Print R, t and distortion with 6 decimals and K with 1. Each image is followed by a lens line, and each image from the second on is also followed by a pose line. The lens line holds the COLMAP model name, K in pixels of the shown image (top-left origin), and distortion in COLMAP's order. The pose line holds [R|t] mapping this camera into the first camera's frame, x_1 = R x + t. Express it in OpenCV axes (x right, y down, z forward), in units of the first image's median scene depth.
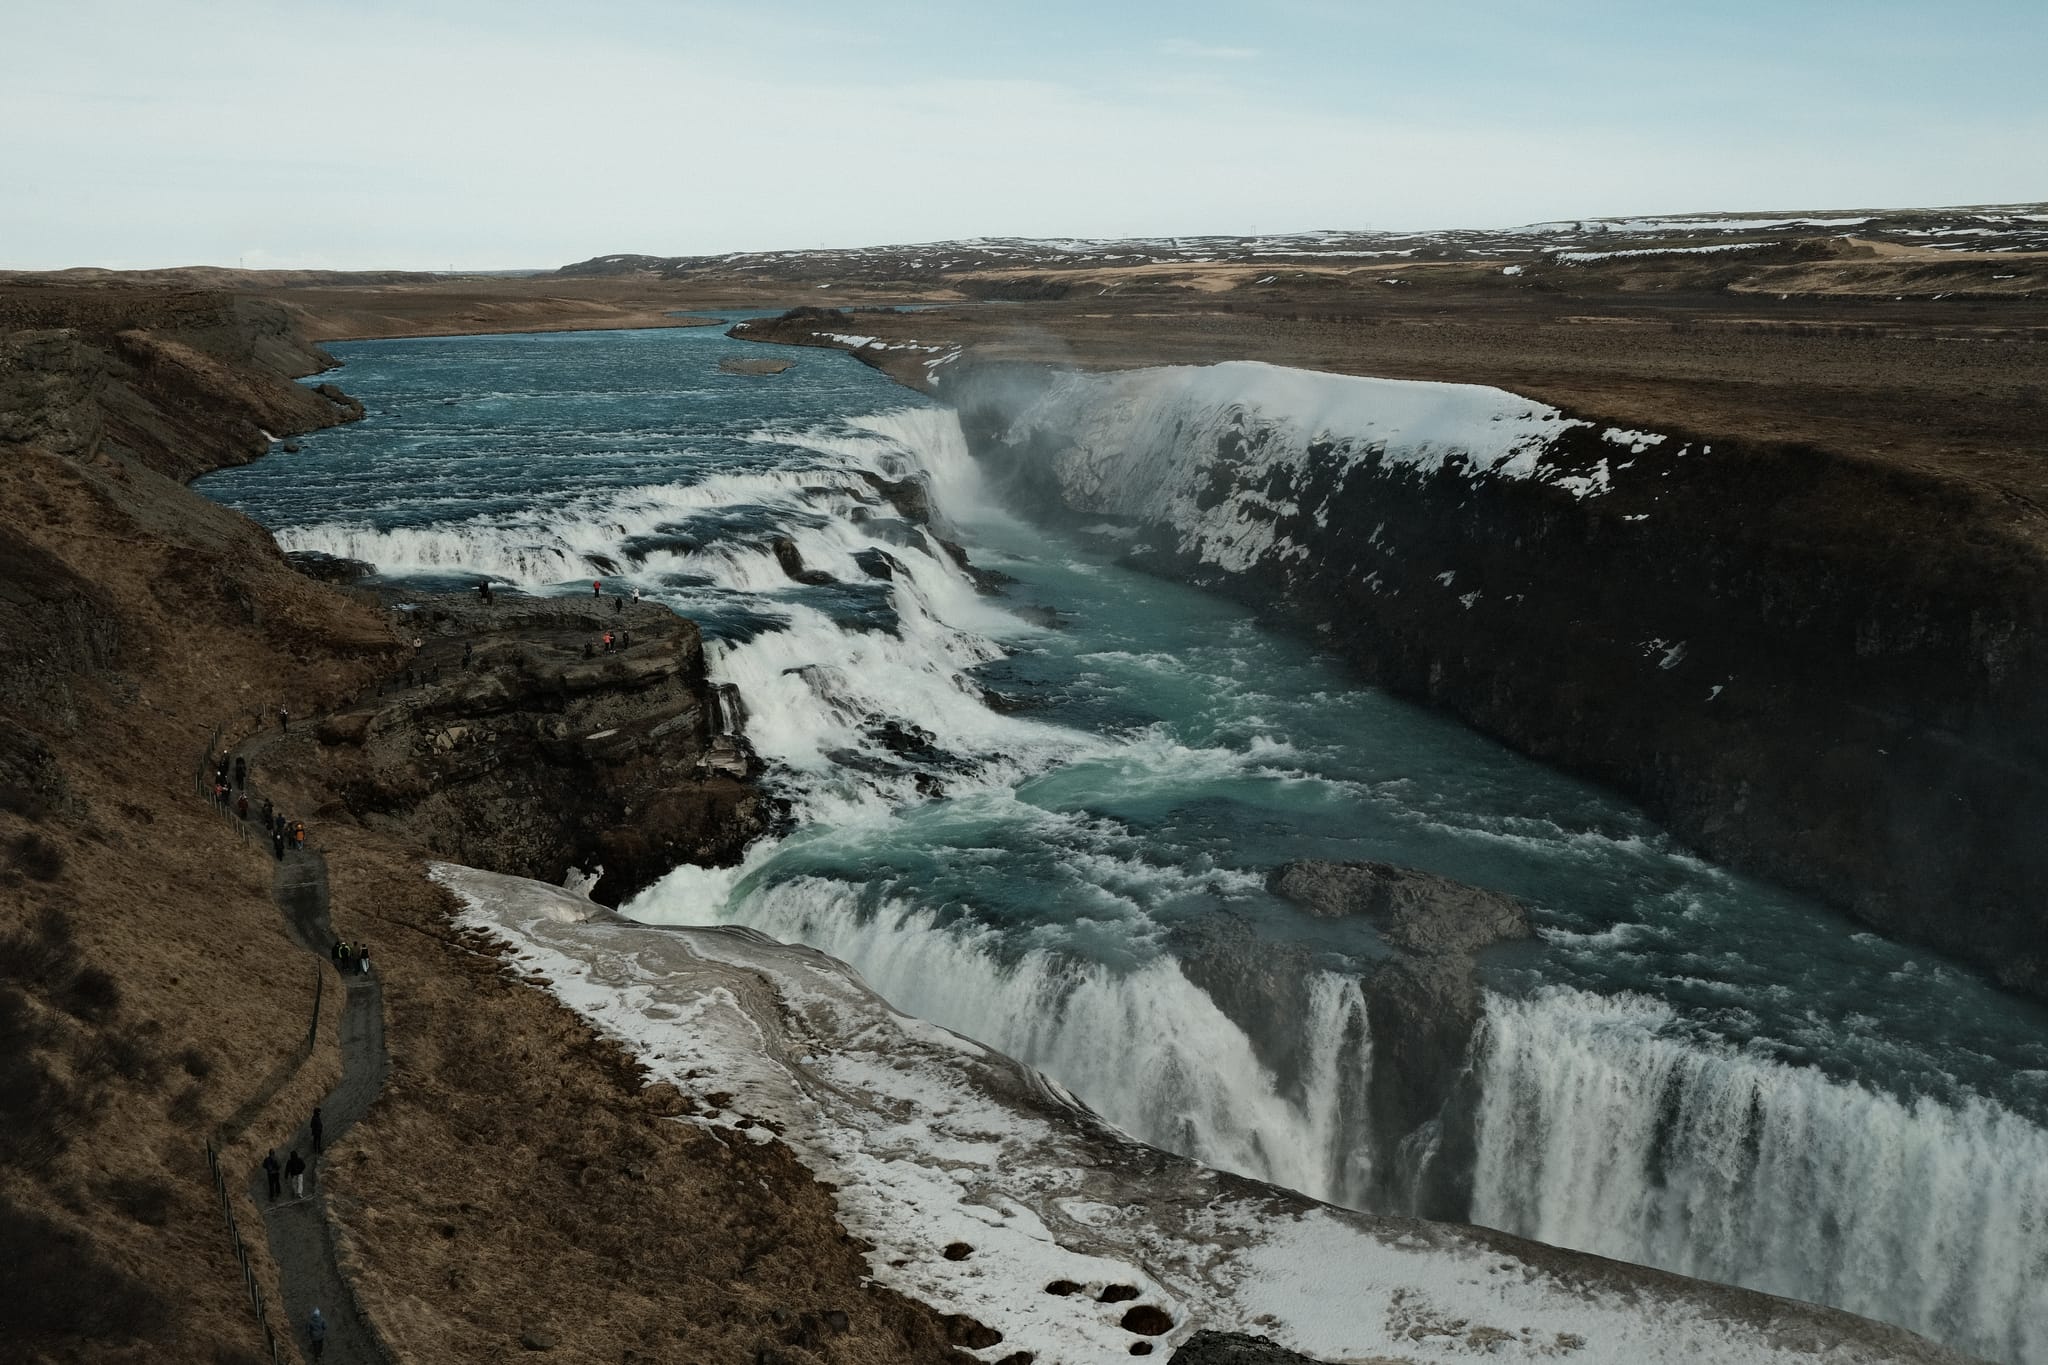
lens RADIAL K [[1952.9, 0, 1024.0], [0, 1952.9, 682.5], [0, 0, 1]] dist [-0.078523, 0.184500]
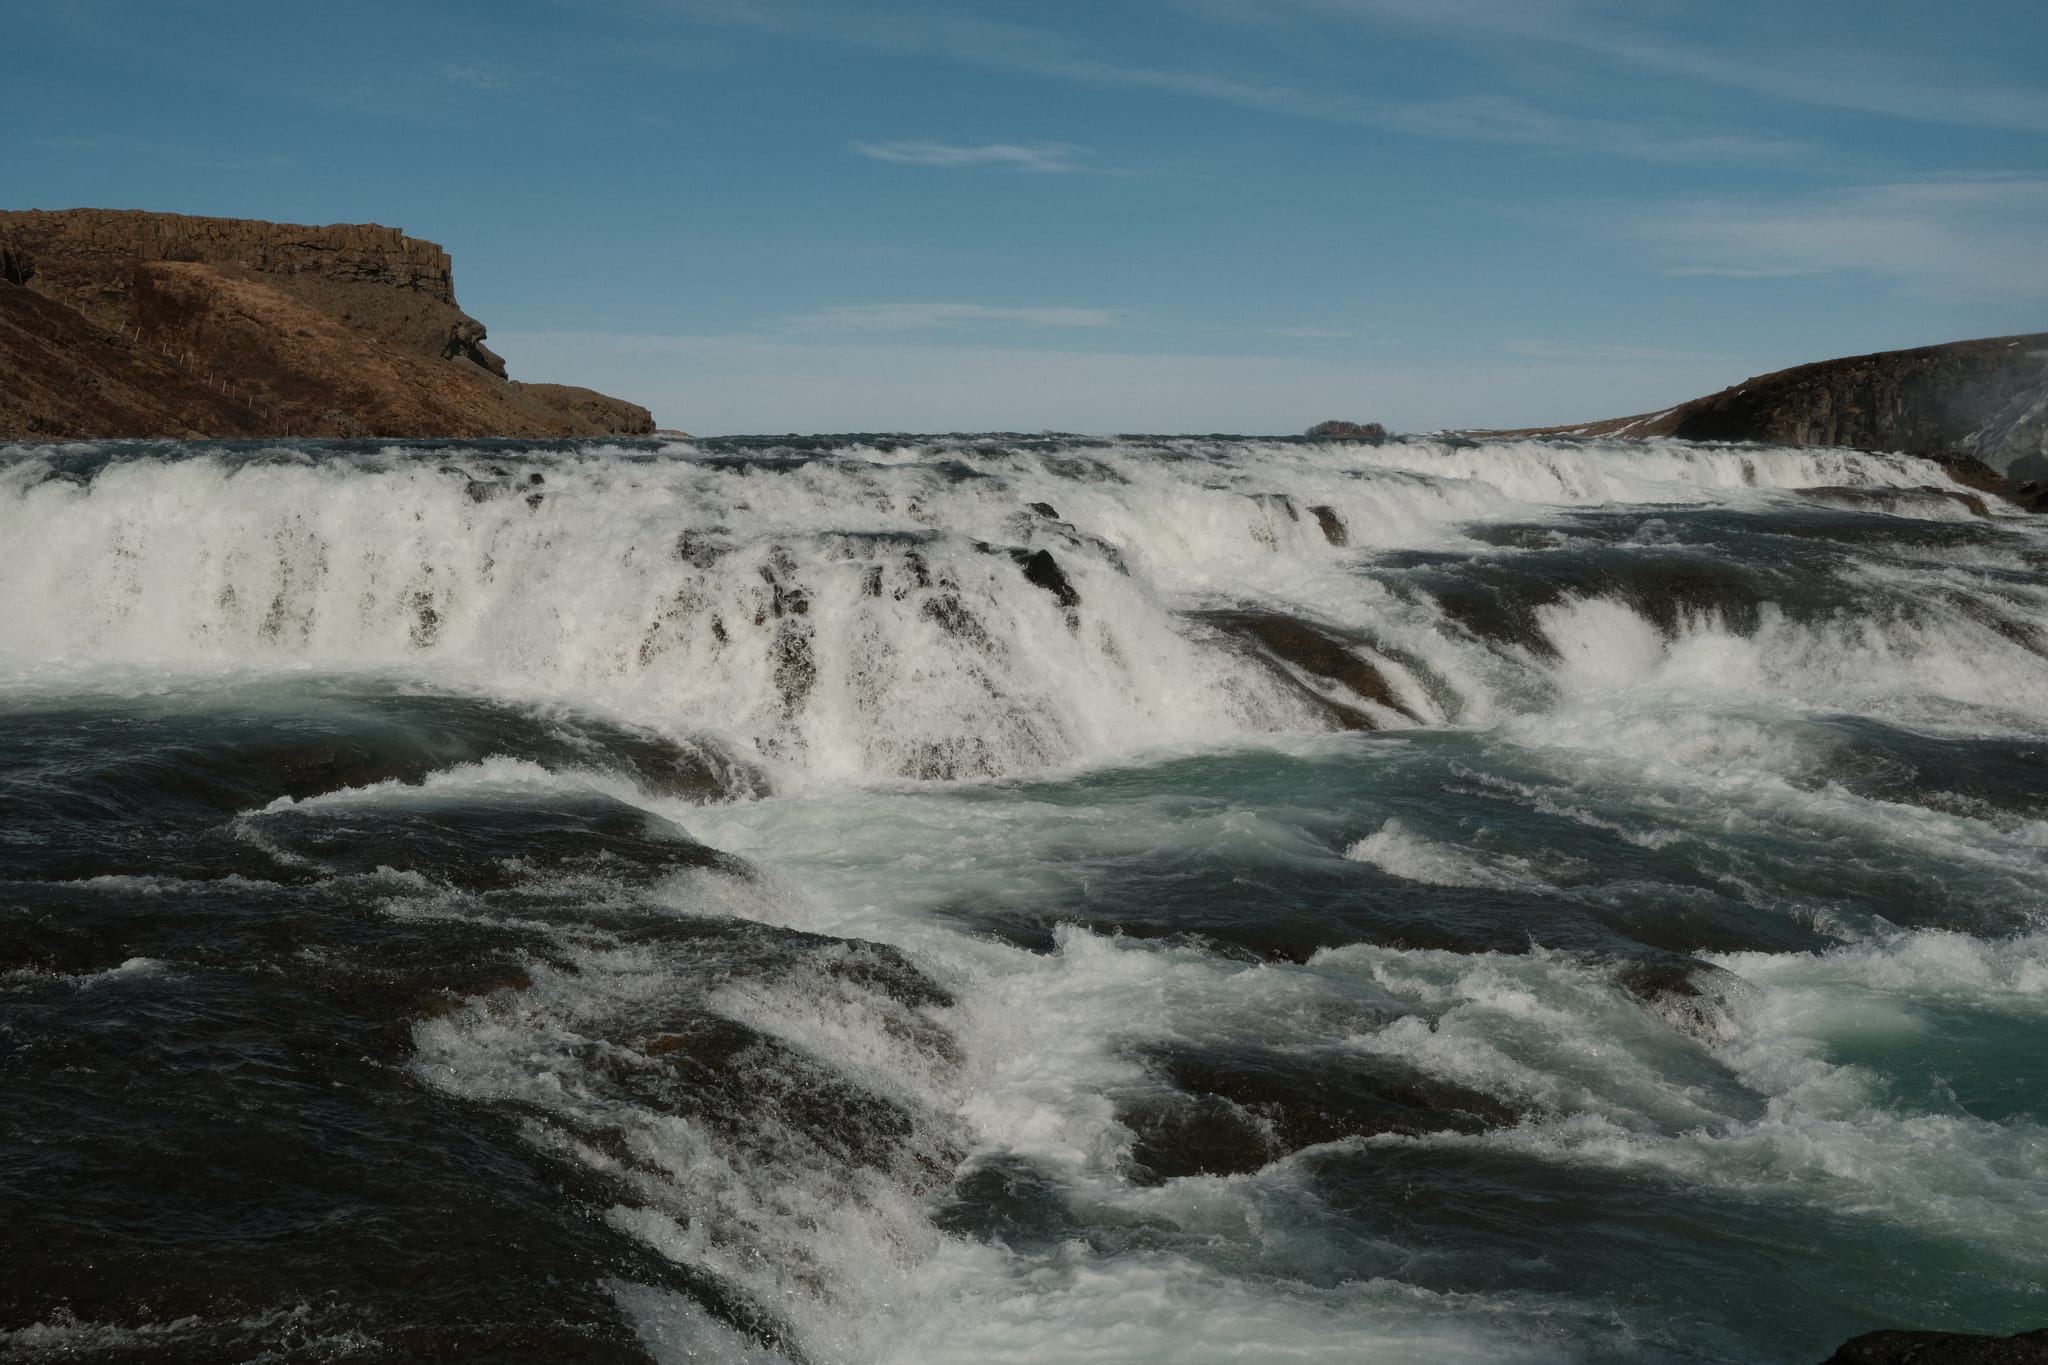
lens RADIAL K [[1952.9, 0, 1024.0], [0, 1952.9, 682.5], [0, 0, 1]] dist [-0.078523, 0.184500]
pose [[0.974816, -0.000028, -0.223012, -0.203592], [-0.023549, 0.994397, -0.103057, -0.042132], [0.221765, 0.105713, 0.969353, 0.840462]]
